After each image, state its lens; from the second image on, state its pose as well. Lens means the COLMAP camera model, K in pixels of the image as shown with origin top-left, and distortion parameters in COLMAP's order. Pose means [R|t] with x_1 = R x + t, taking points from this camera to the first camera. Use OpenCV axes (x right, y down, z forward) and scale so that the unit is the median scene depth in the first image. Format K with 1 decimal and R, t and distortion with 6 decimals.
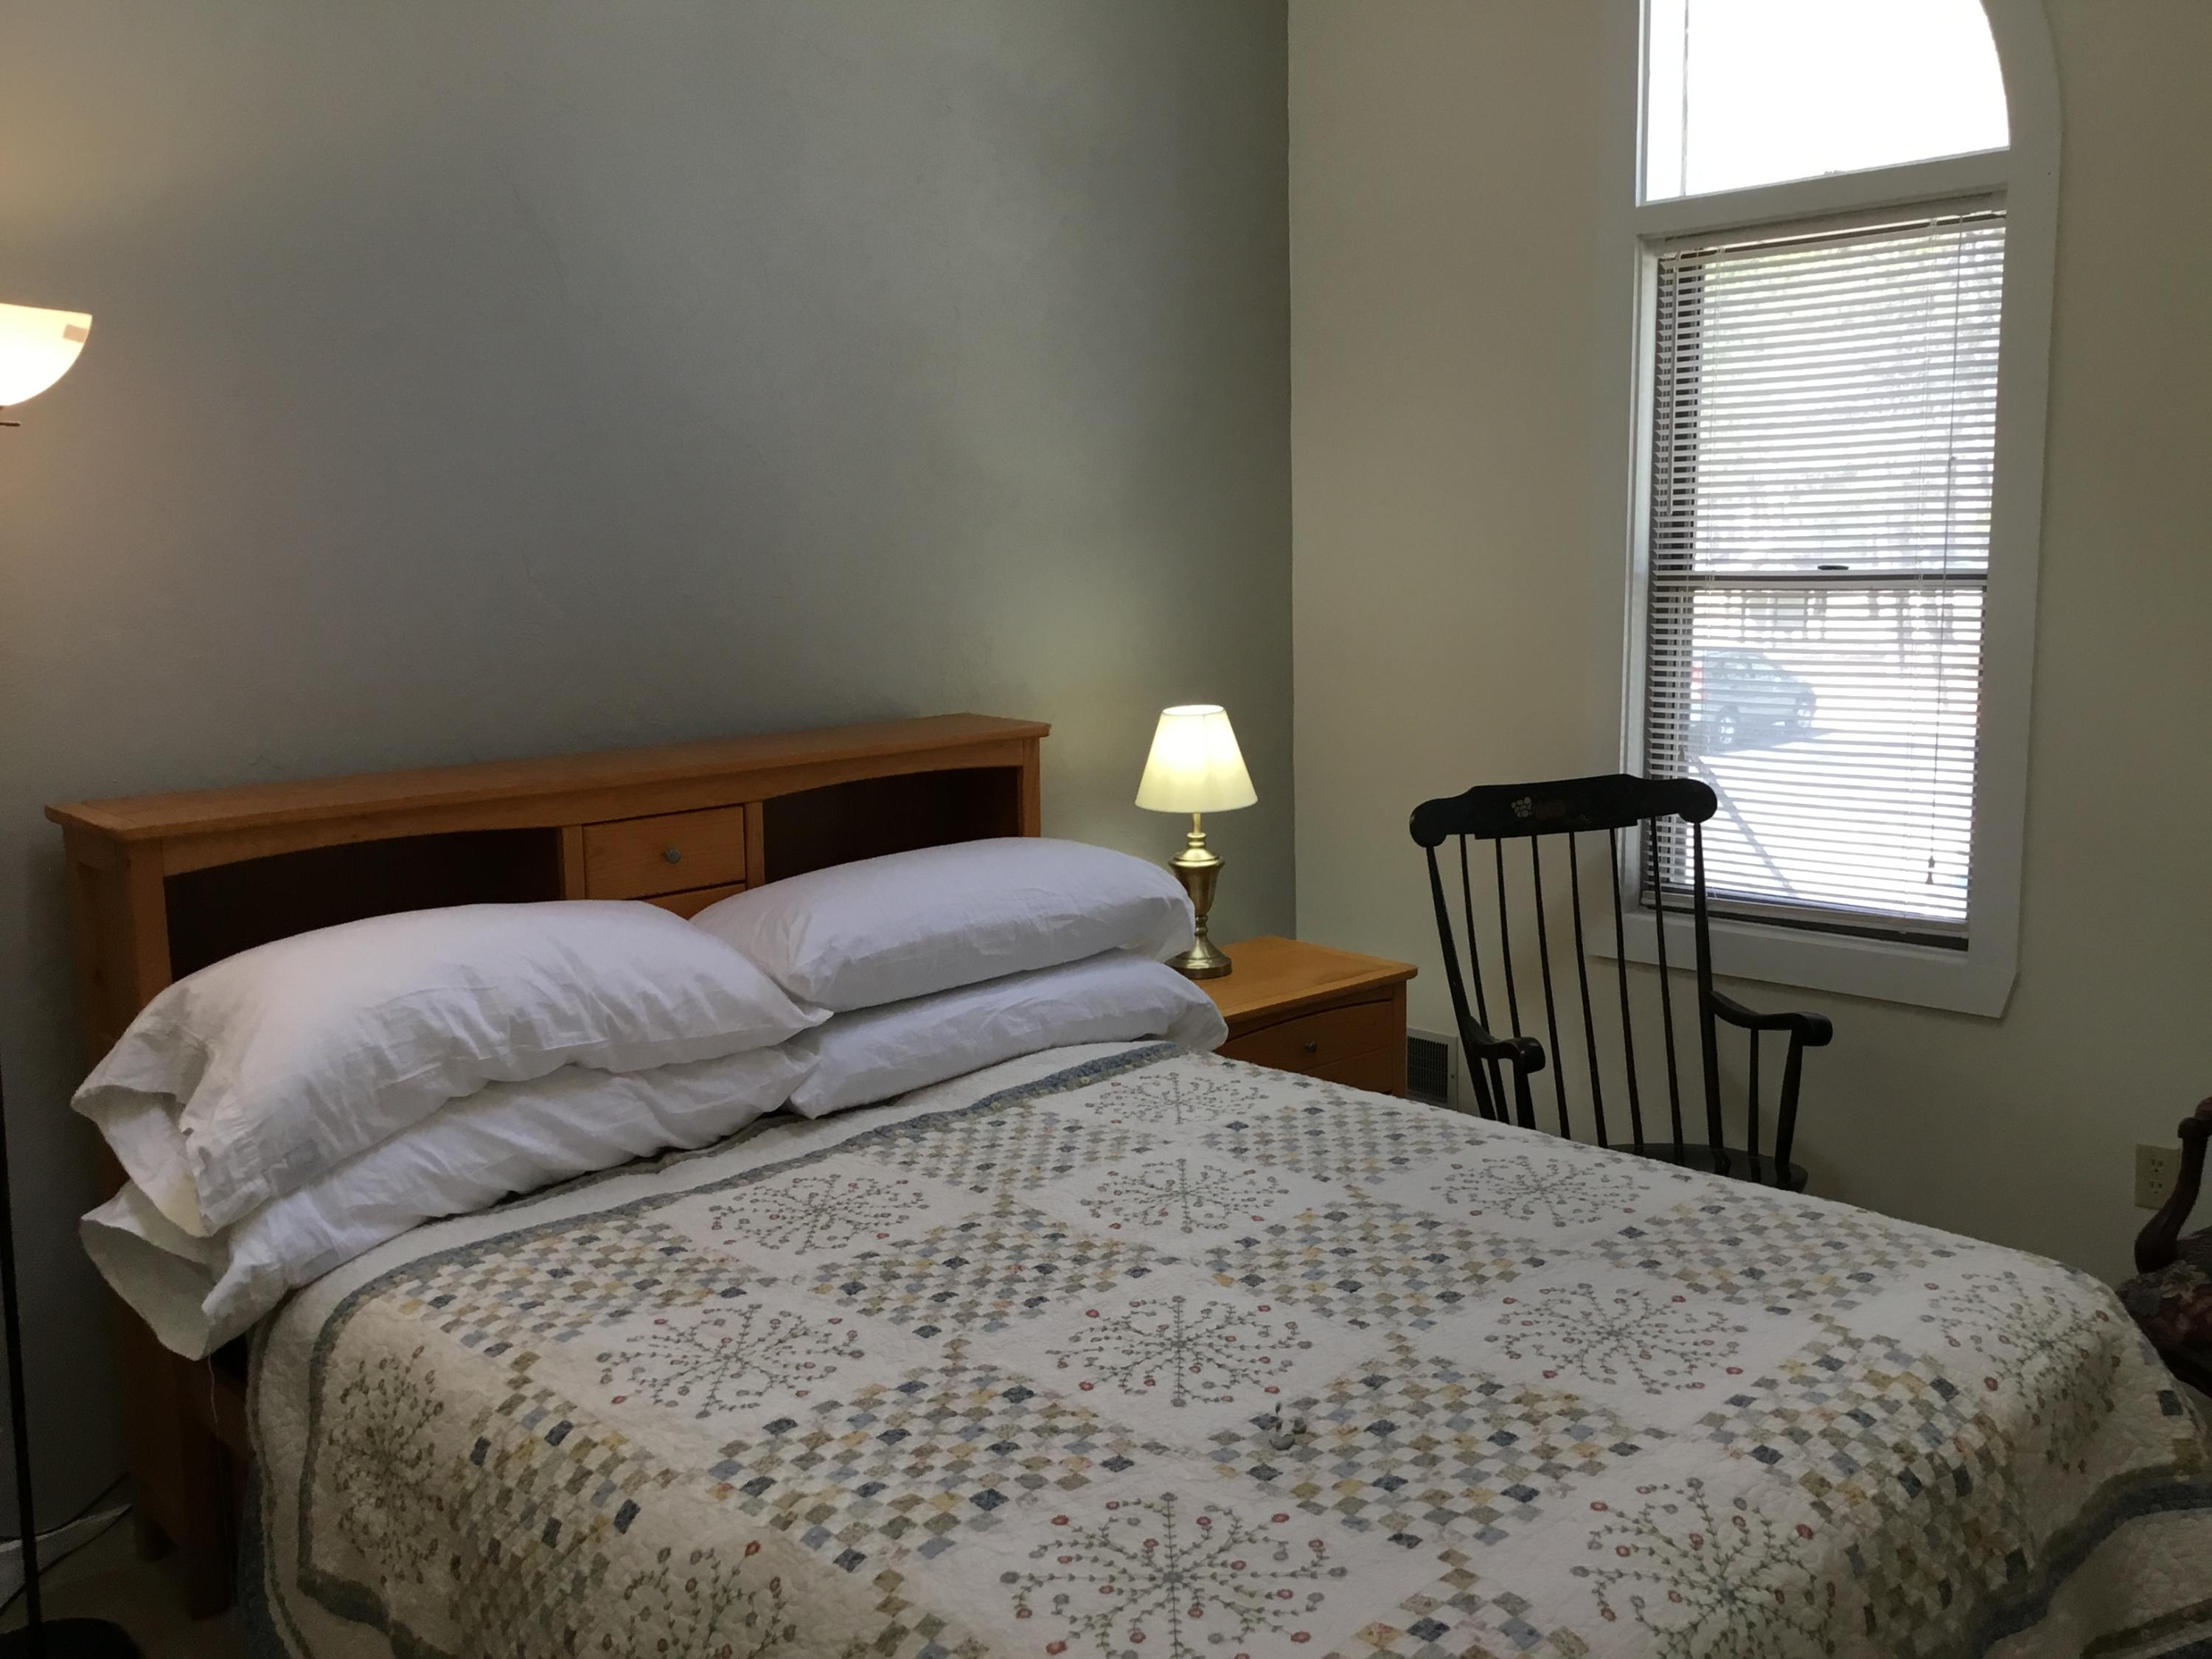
lens RADIAL K [[2014.5, 0, 1104.9], [0, 2014.5, 840.5], [0, 0, 1]] dist [0.124221, -0.229189]
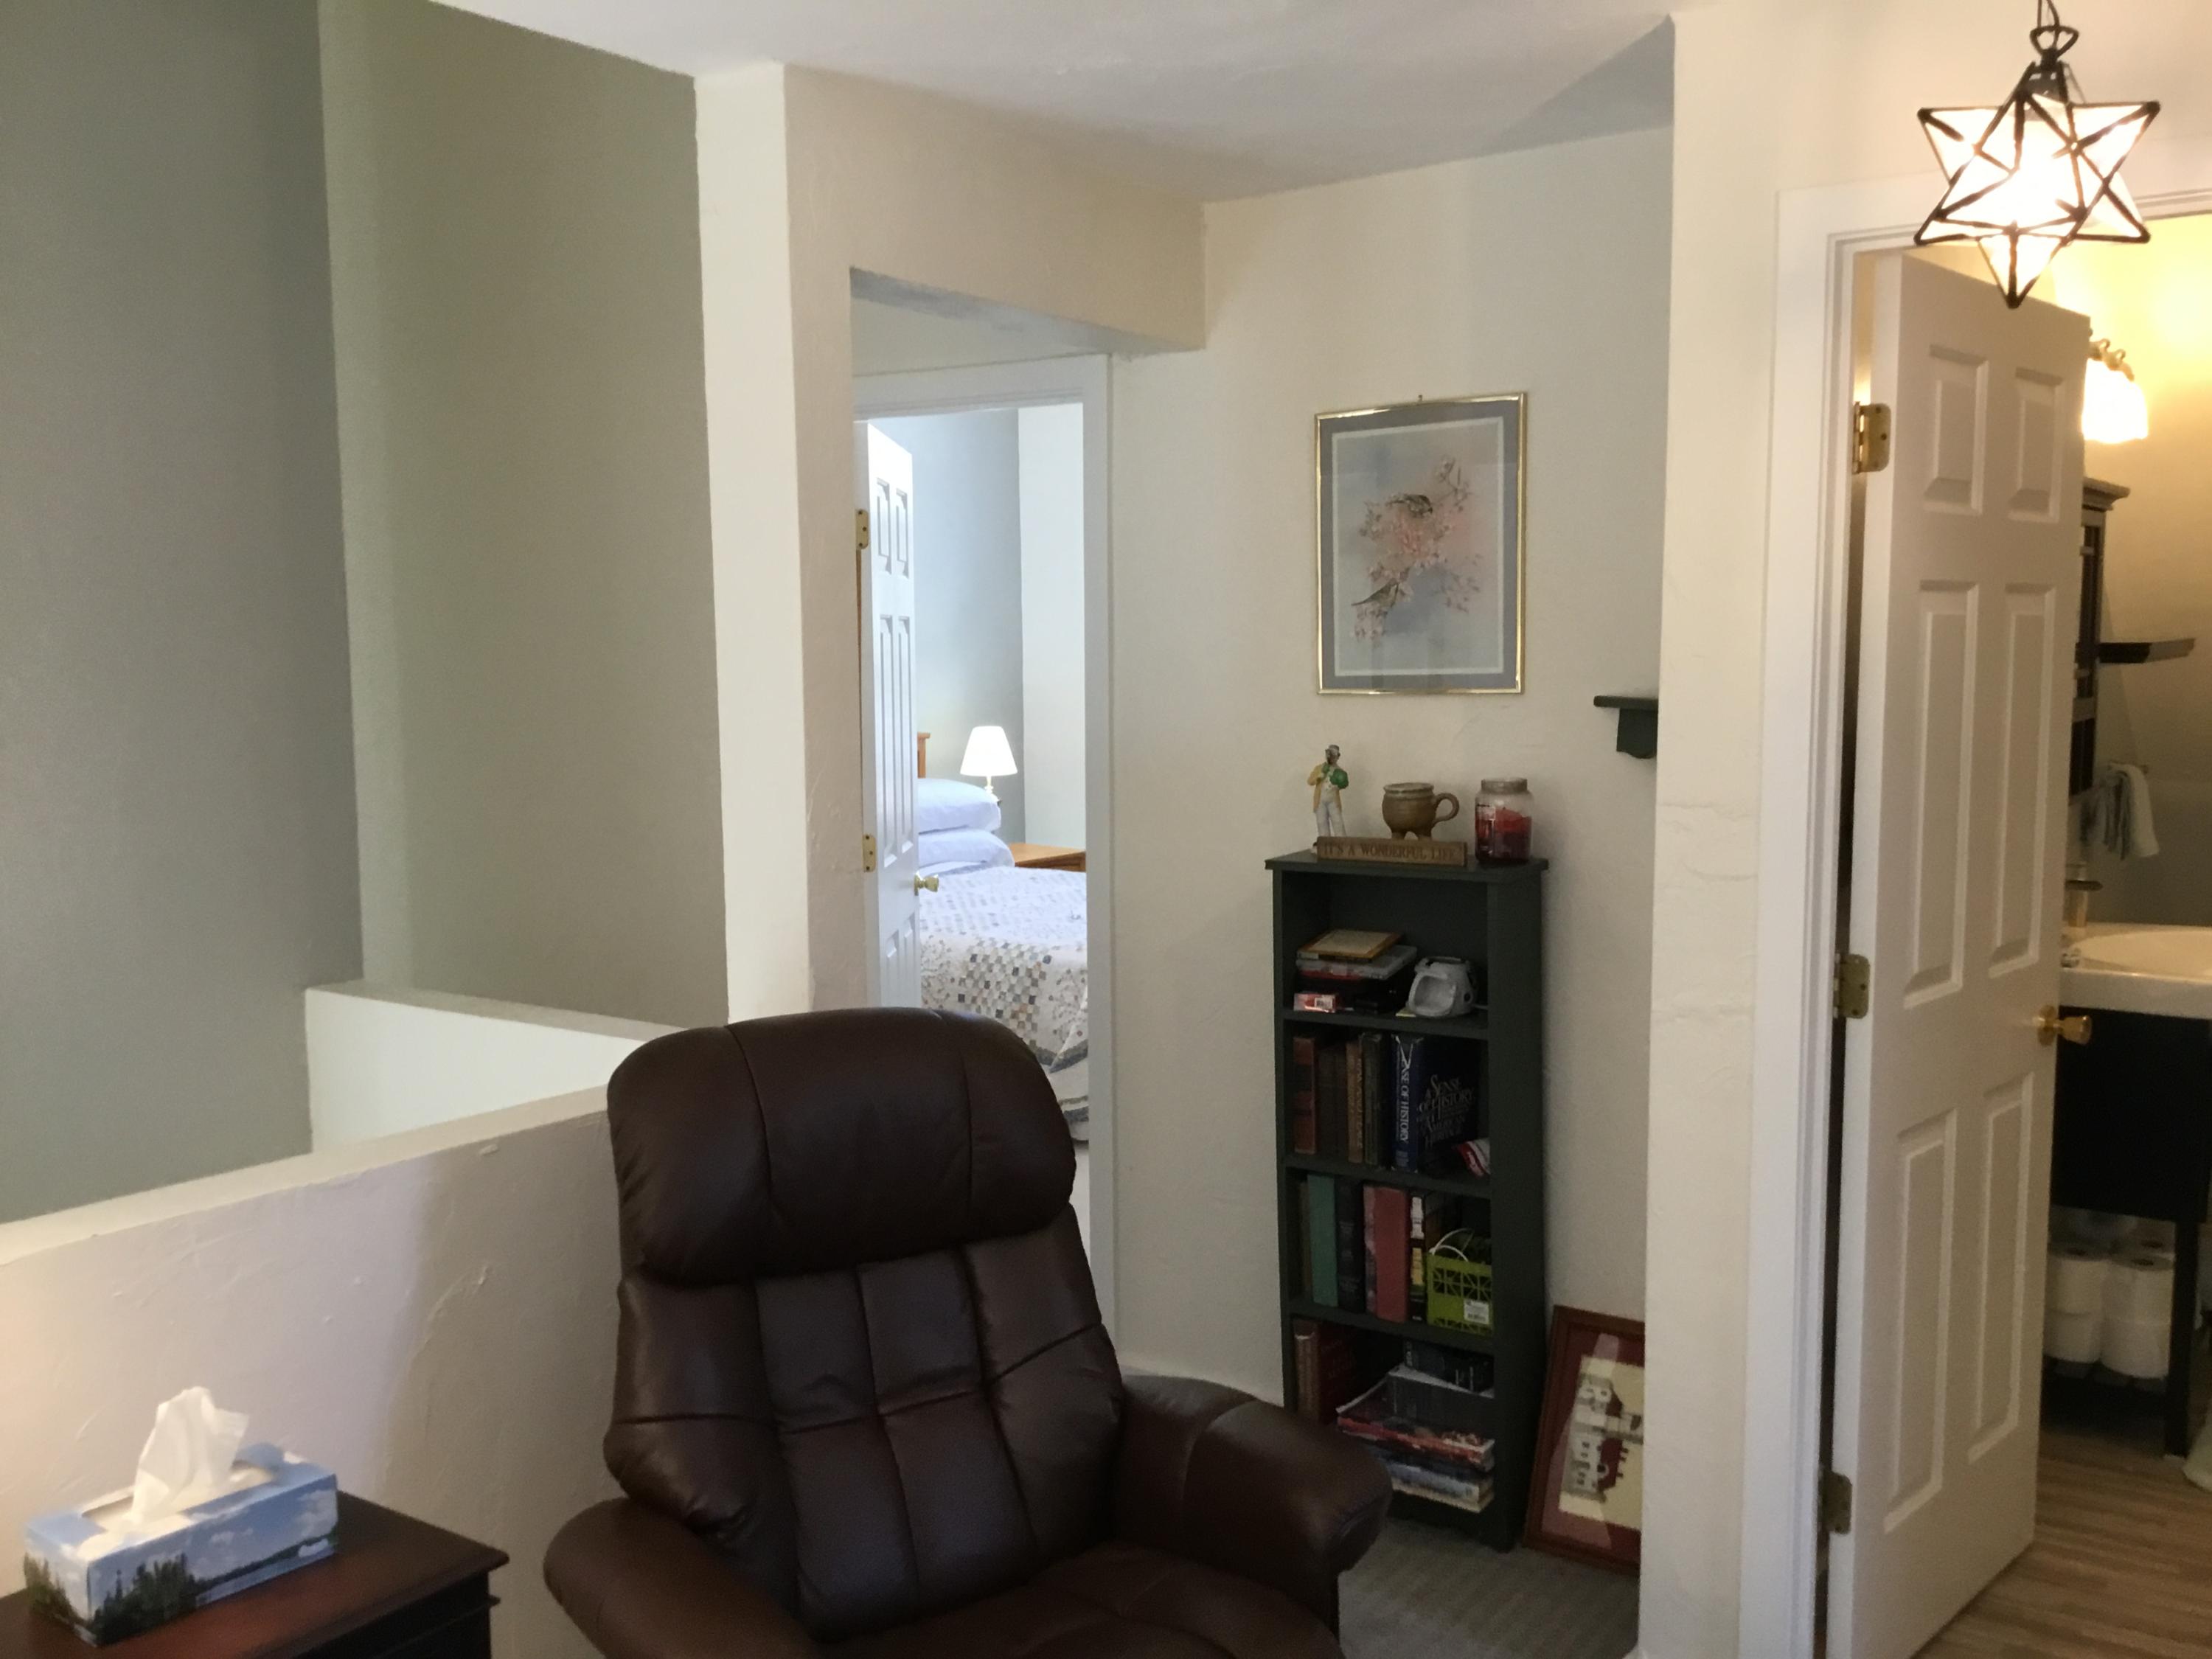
lens RADIAL K [[2014.5, 0, 1104.9], [0, 2014.5, 840.5], [0, 0, 1]] dist [0.124221, -0.229189]
pose [[0.981181, -0.005665, 0.193009, -0.484279], [0.015000, 0.998785, -0.046939, 0.305168], [-0.192509, 0.048950, 0.980074, -2.201479]]
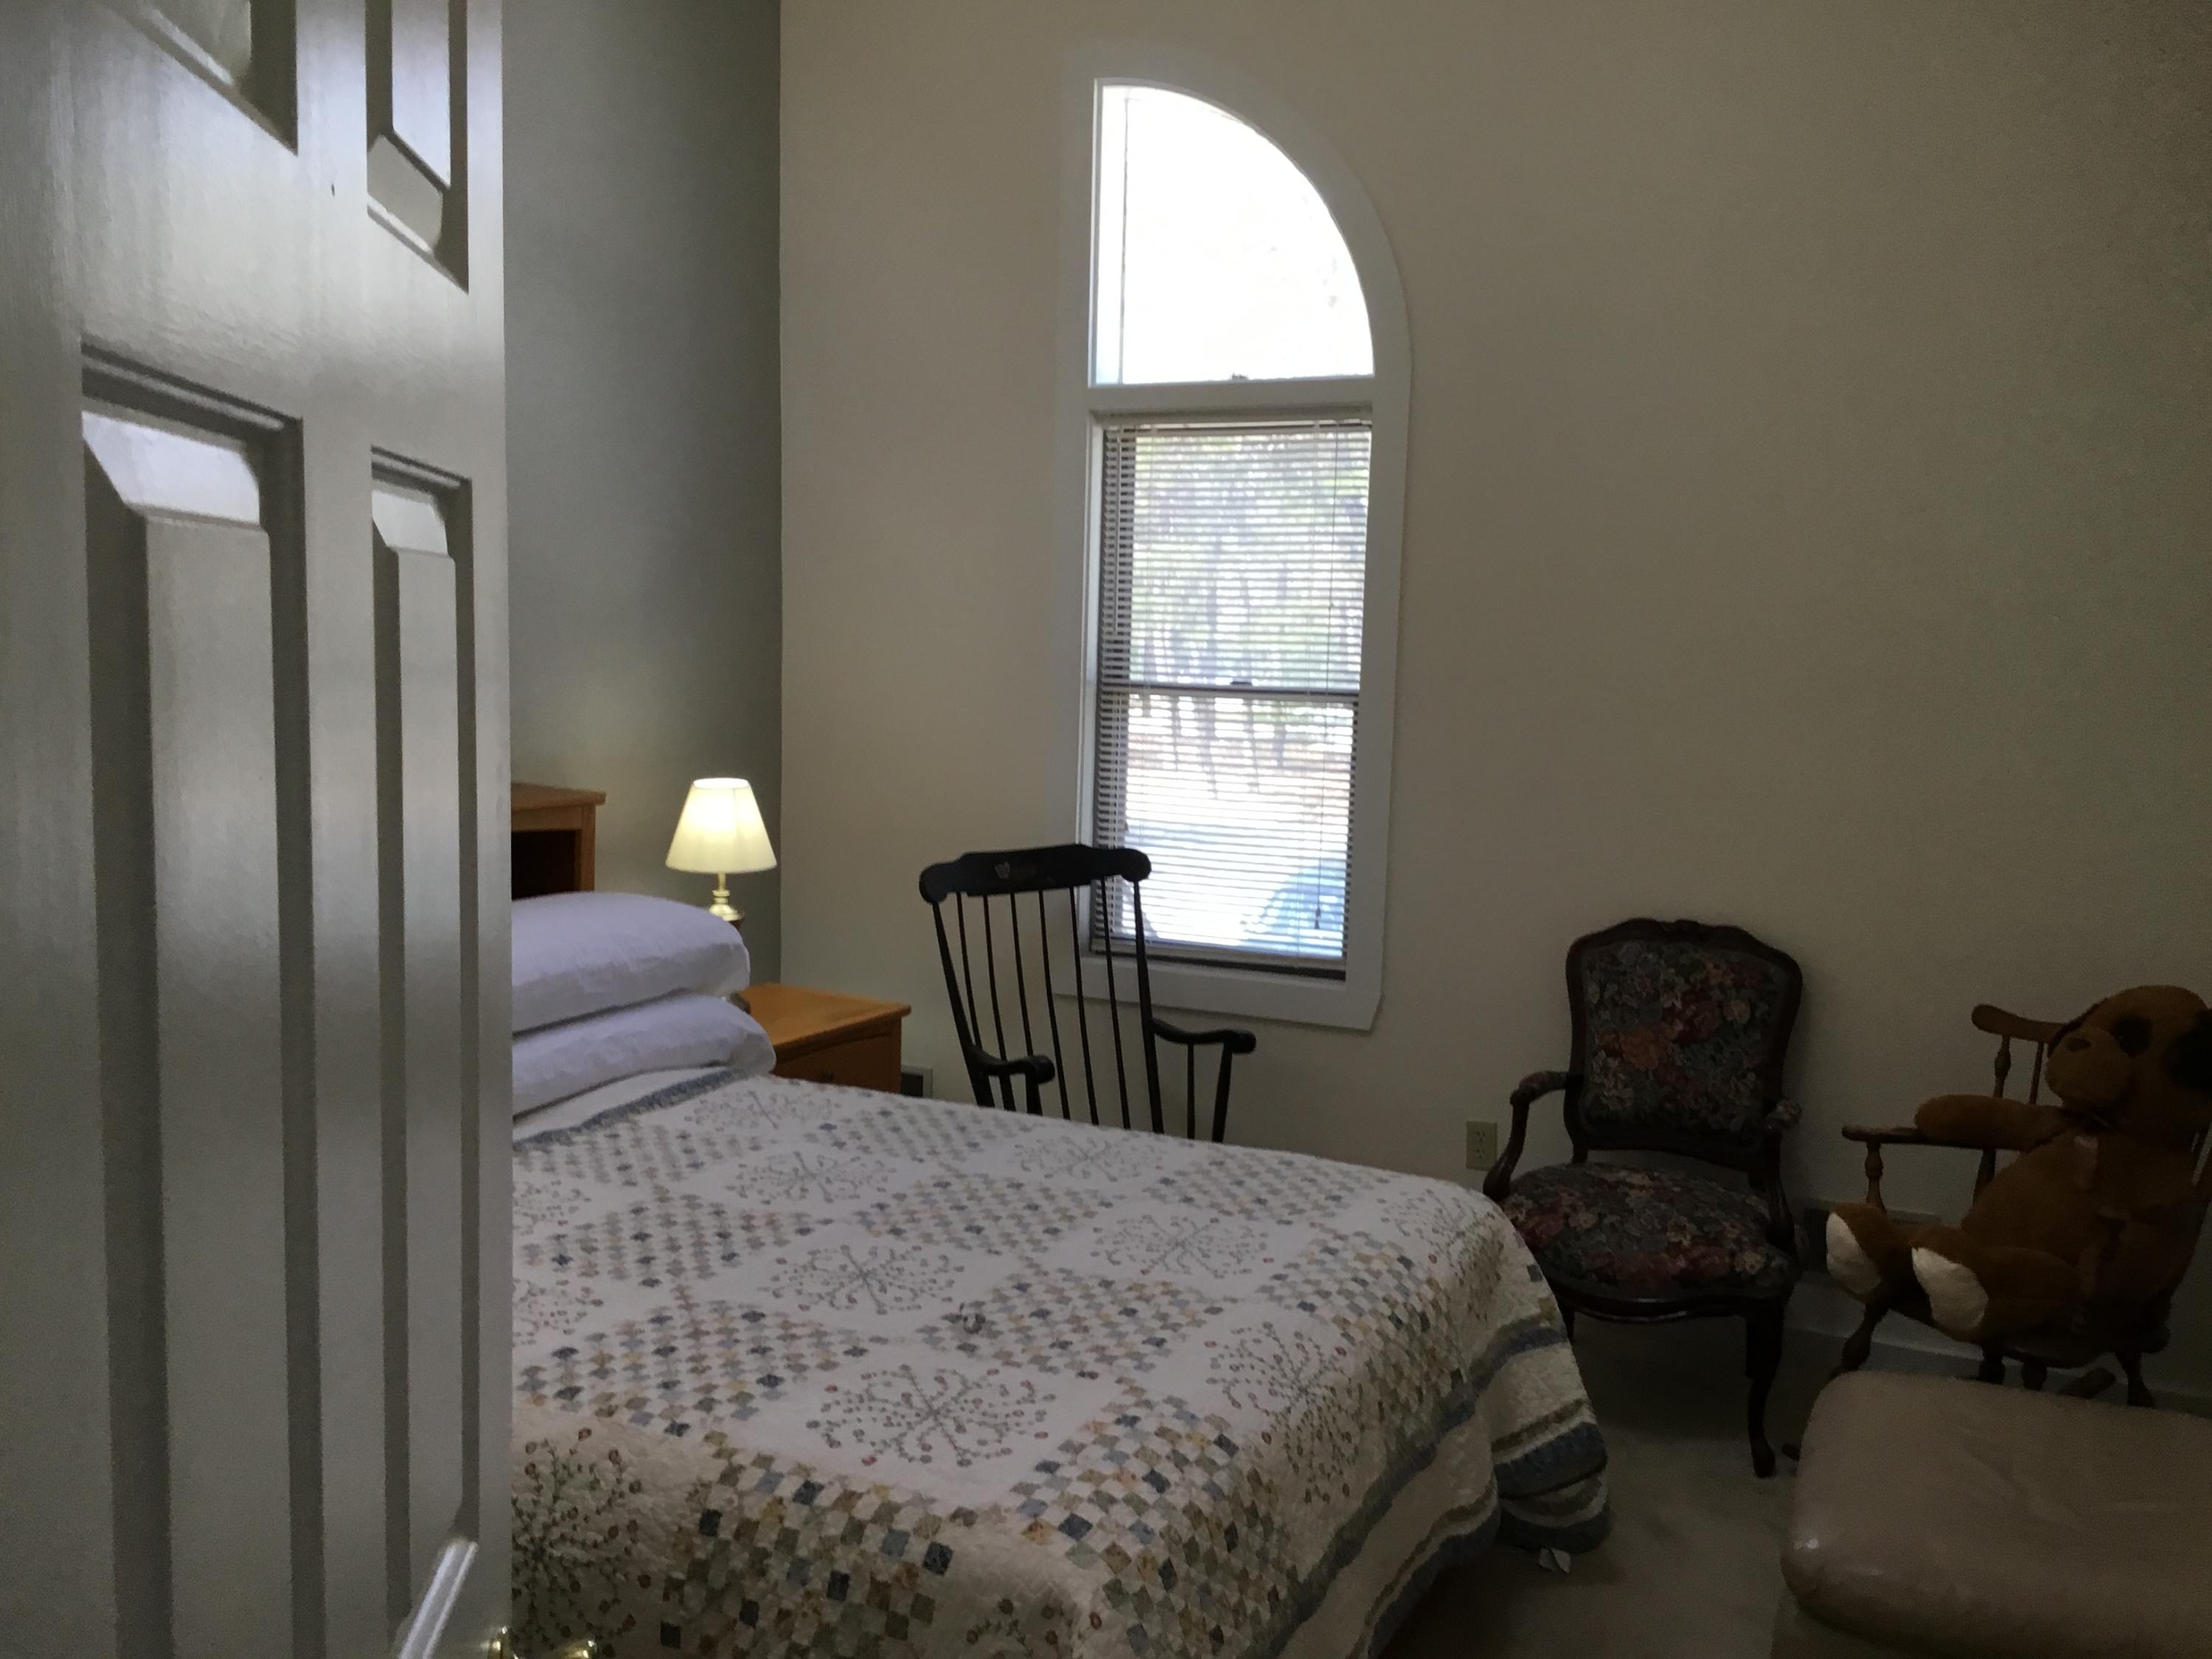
lens RADIAL K [[2014.5, 0, 1104.9], [0, 2014.5, 840.5], [0, 0, 1]] dist [0.124221, -0.229189]
pose [[0.941287, 0.011018, 0.337427, -0.261951], [0.003388, 0.999109, -0.042076, 0.031434], [-0.337589, 0.040749, 0.940411, -0.266719]]
